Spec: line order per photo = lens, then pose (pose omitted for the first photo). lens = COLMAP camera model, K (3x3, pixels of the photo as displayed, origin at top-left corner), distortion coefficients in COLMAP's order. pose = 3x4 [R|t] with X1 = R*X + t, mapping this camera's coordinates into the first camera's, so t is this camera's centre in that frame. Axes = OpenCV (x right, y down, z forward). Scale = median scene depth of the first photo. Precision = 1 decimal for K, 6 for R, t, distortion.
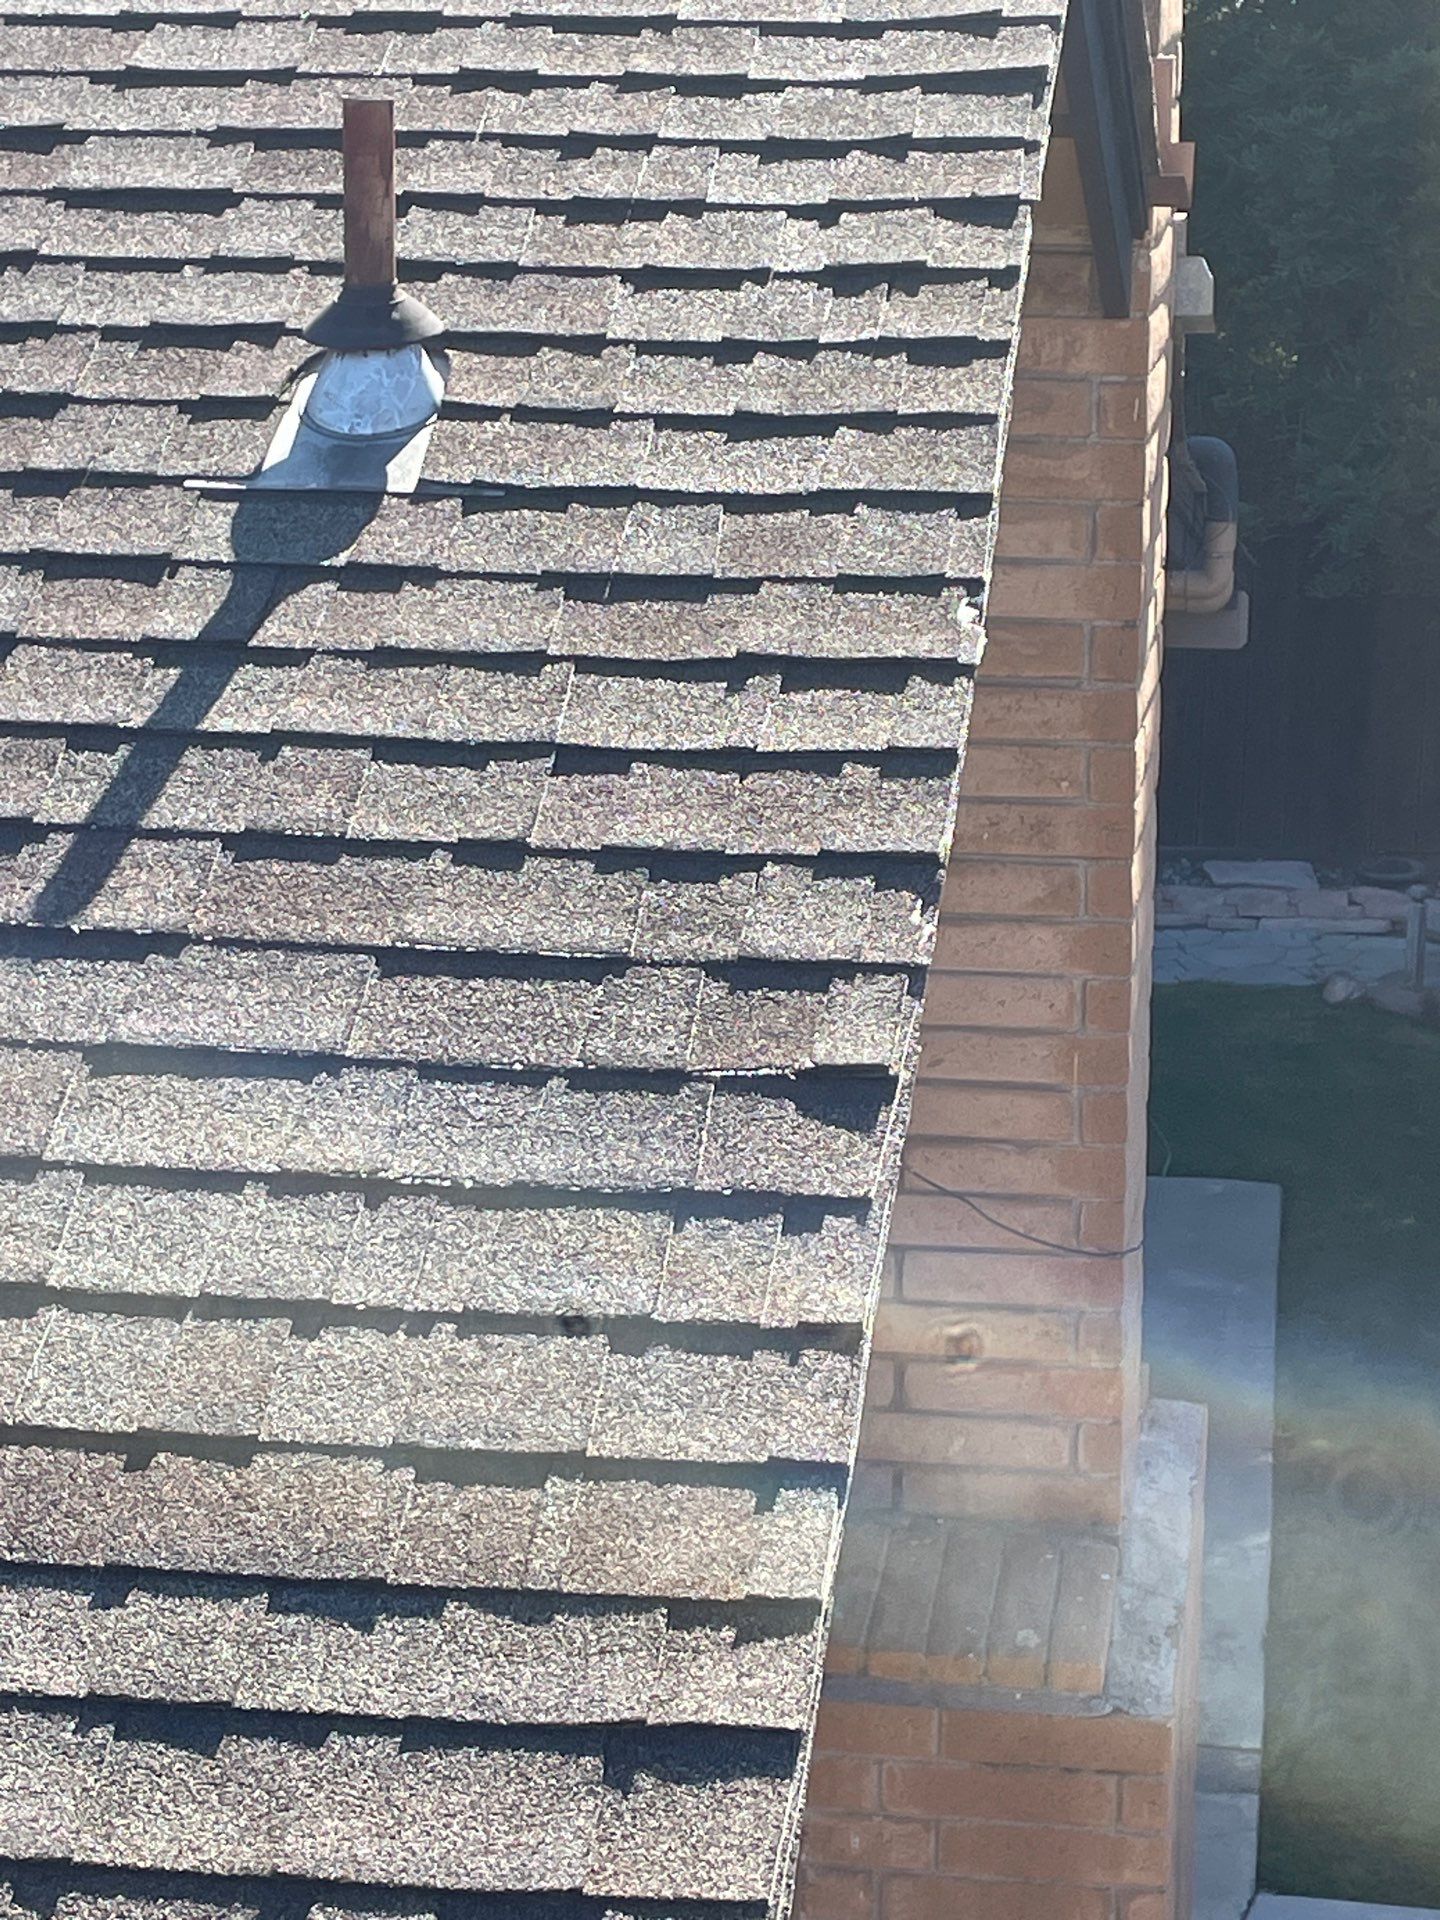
lens RADIAL K [[4183.6, 0, 720.0], [0, 4183.6, 960.0], [0, 0, 1]] dist [0.156807, -0.310954]
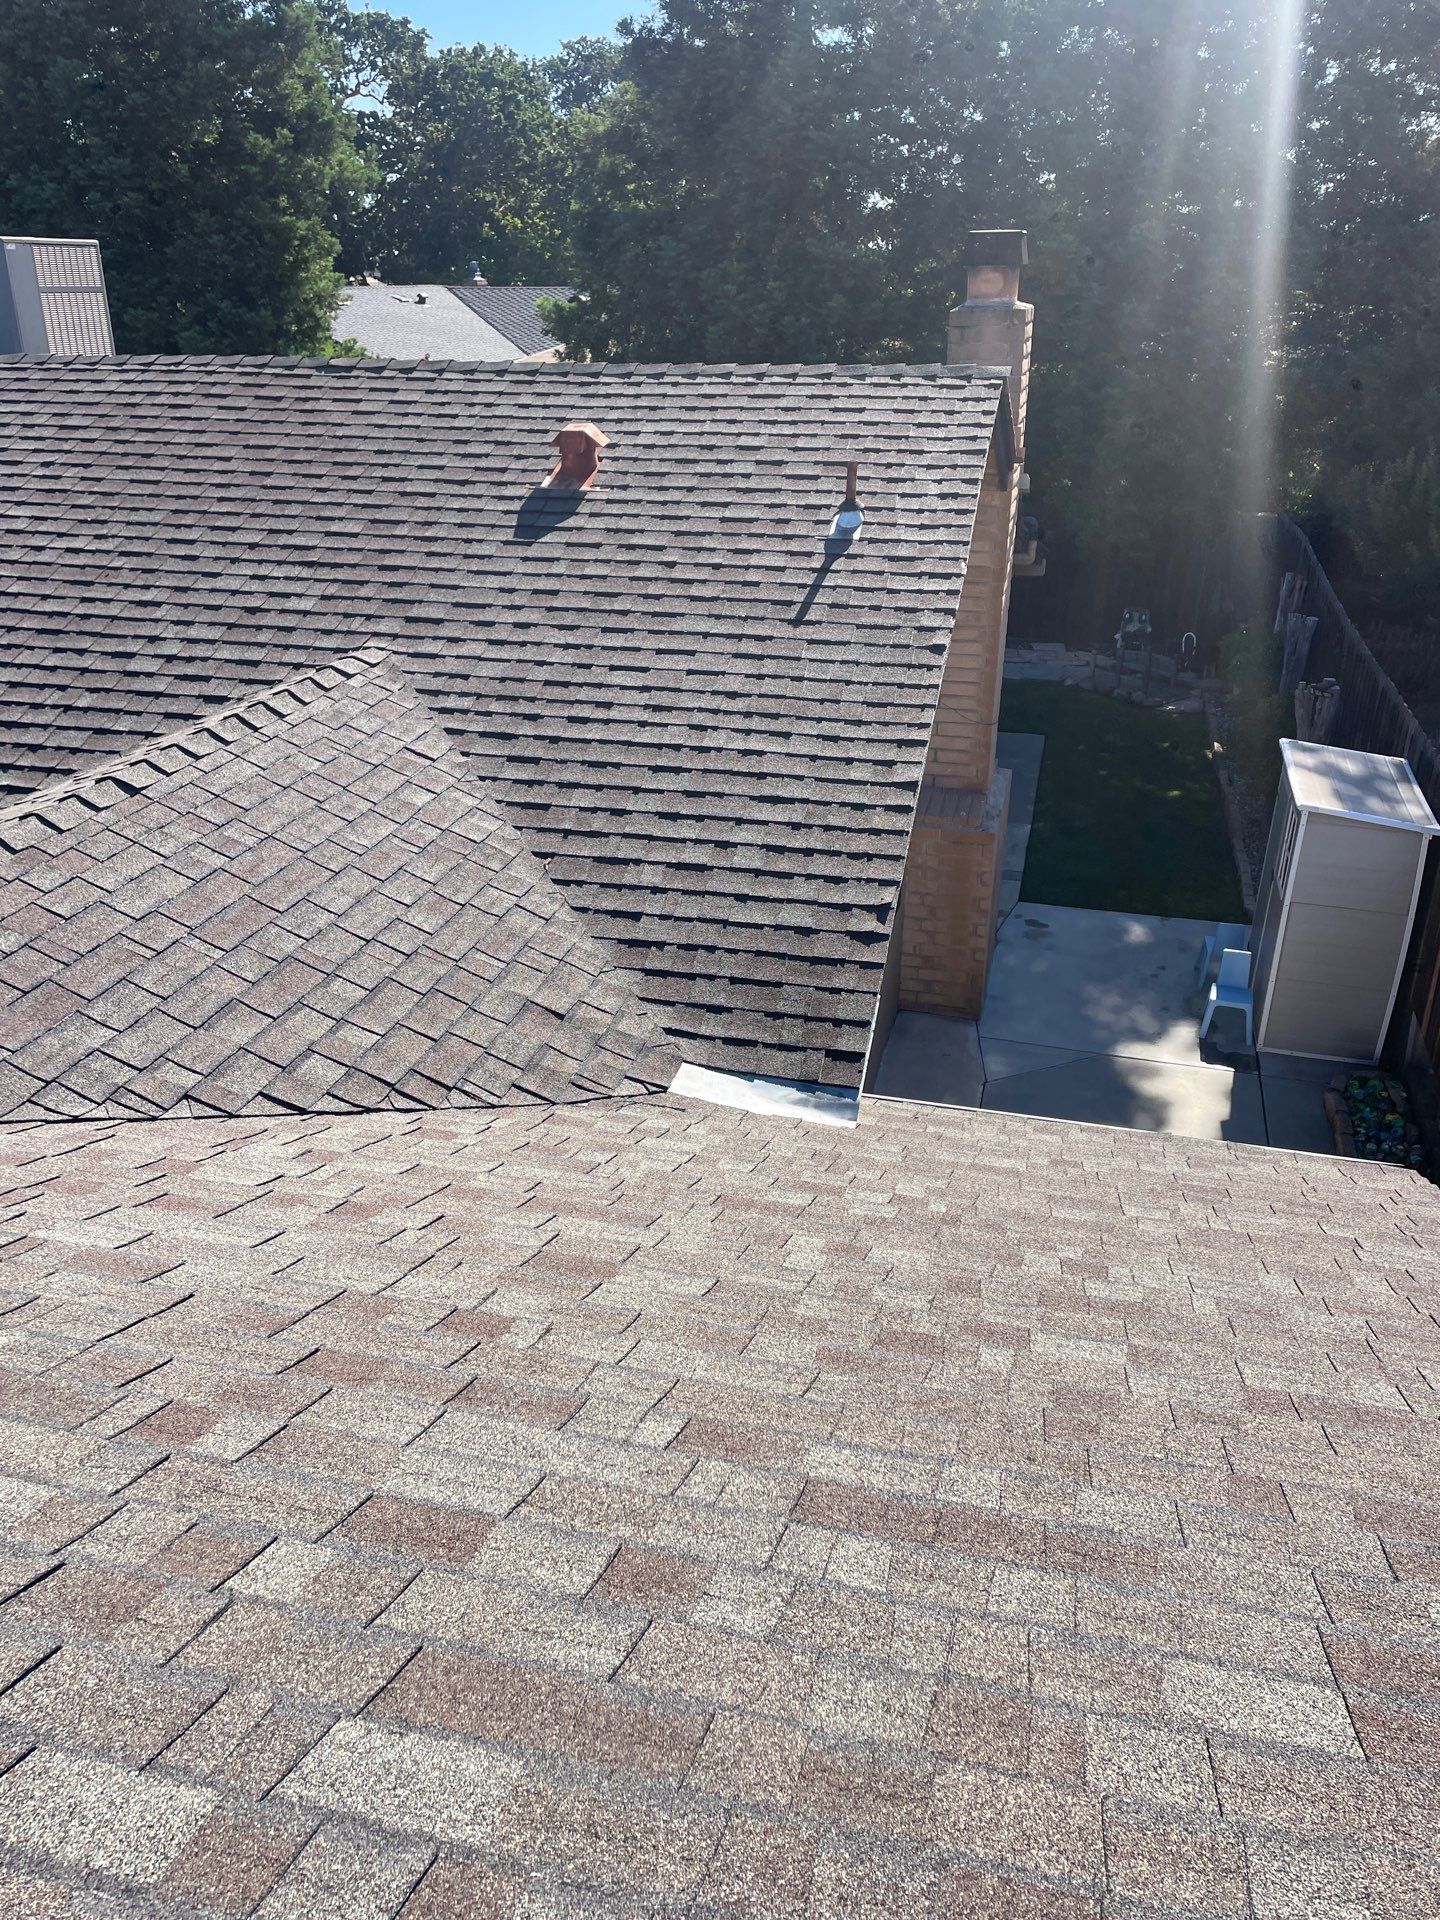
lens RADIAL K [[1491.6, 0, 711.2], [0, 1491.6, 956.2], [0, 0, 1]] dist [0.094406, -0.123626]
pose [[0.994681, 0.041307, -0.094363, -0.058426], [-0.024339, 0.984382, 0.174353, 0.081018], [0.100091, -0.171129, 0.980151, -0.981847]]
